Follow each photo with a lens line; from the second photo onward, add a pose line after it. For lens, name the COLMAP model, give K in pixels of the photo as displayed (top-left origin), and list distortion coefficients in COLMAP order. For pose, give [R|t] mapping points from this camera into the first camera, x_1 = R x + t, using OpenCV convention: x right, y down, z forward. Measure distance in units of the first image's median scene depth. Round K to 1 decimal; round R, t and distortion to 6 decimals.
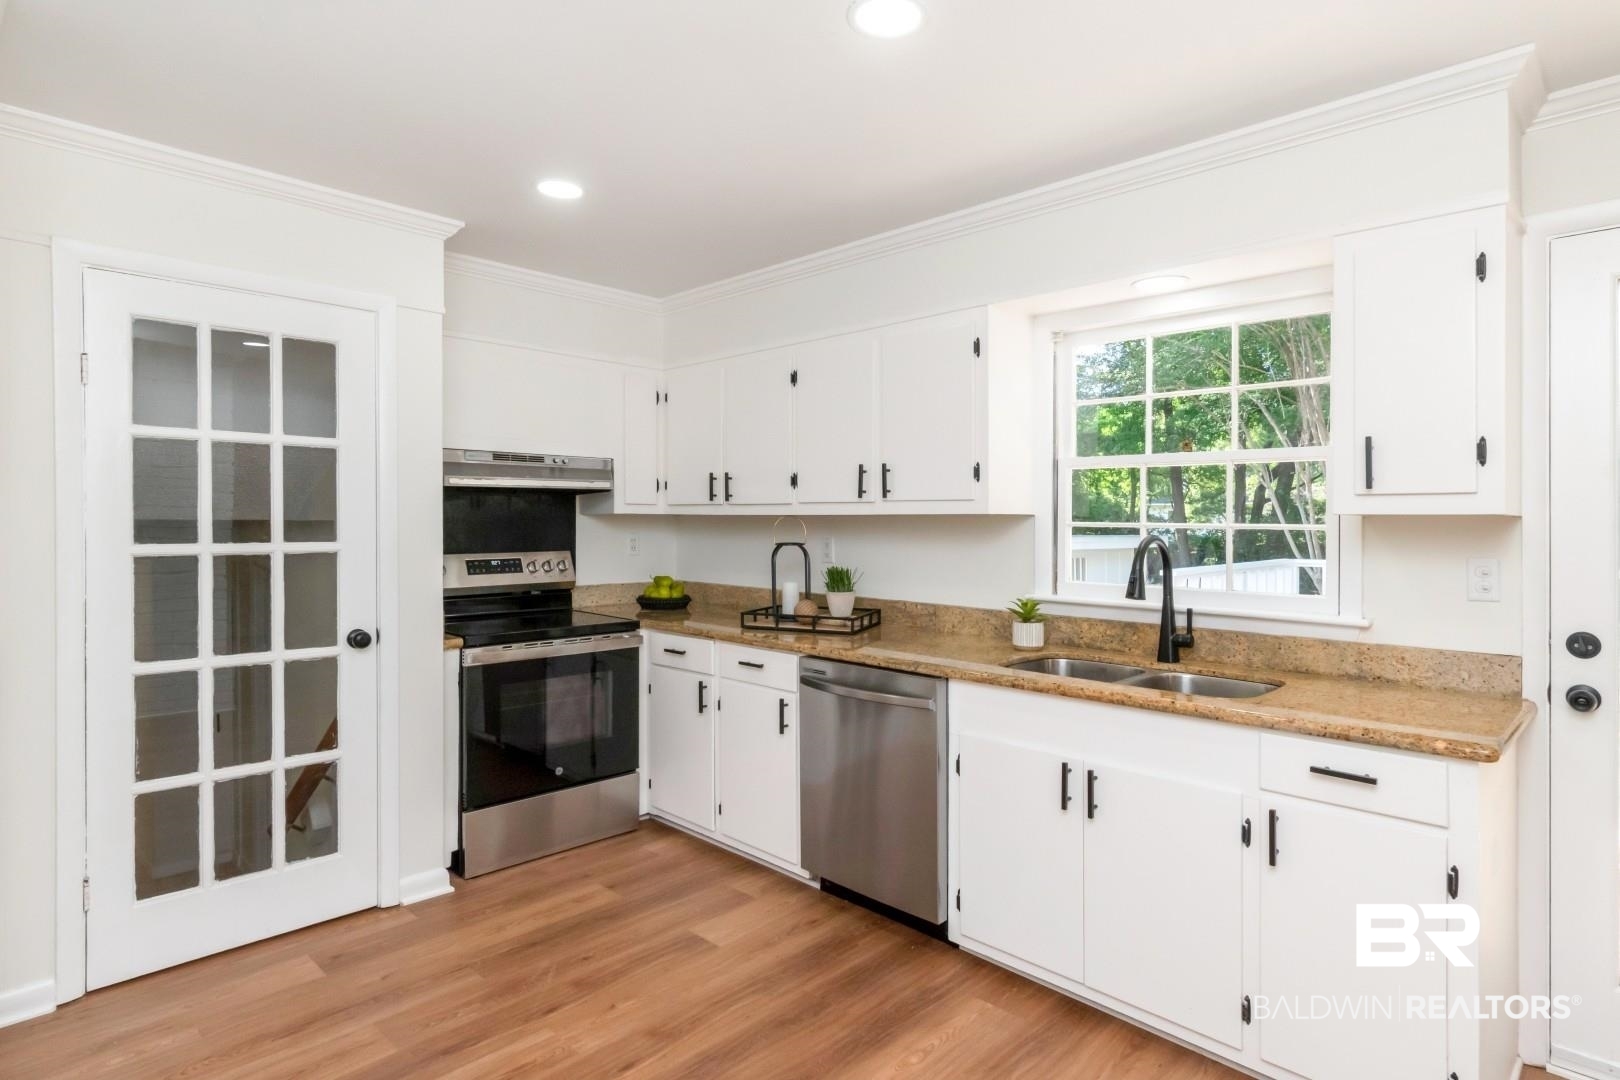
lens RADIAL K [[850.9, 0, 807.2], [0, 850.9, 549.0], [0, 0, 1]] dist [0.000520, -0.002207]
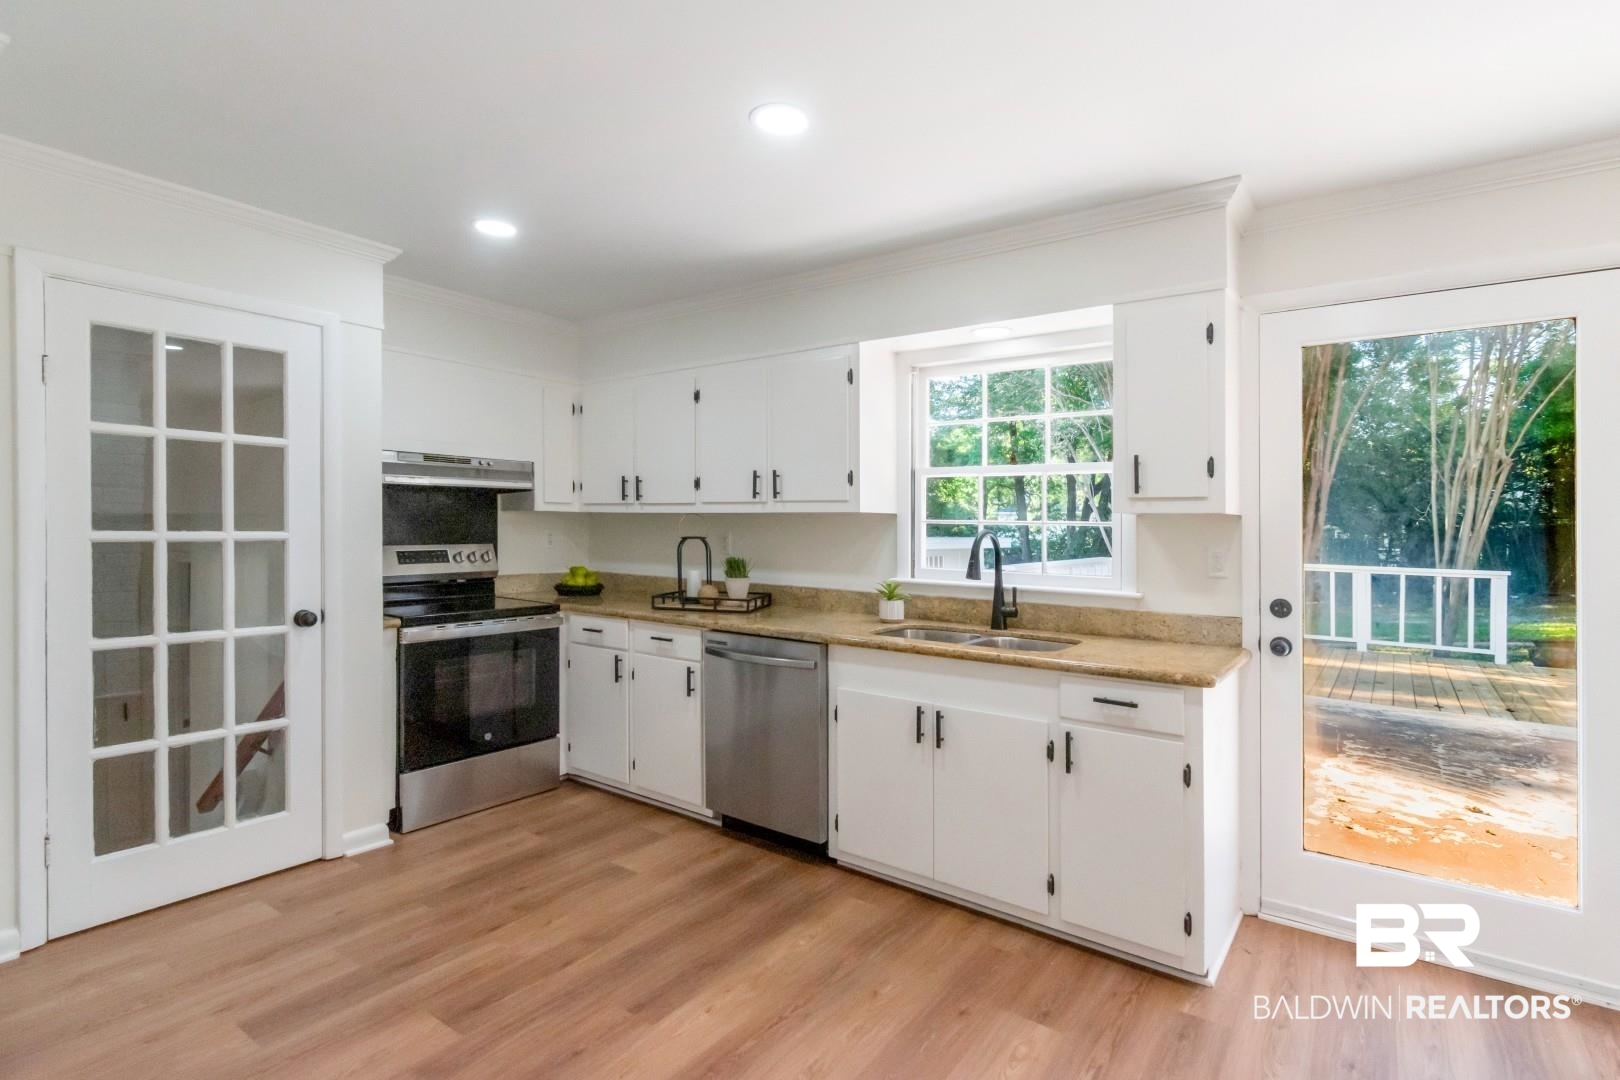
lens RADIAL K [[798.9, 0, 819.6], [0, 798.9, 527.2], [0, 0, 1]] dist [-0.002393, -0.000358]
pose [[0.987362, 0.006280, 0.158357, -0.031498], [-0.000978, 0.999437, -0.033537, 0.021915], [-0.158478, 0.032958, 0.986812, -0.148085]]
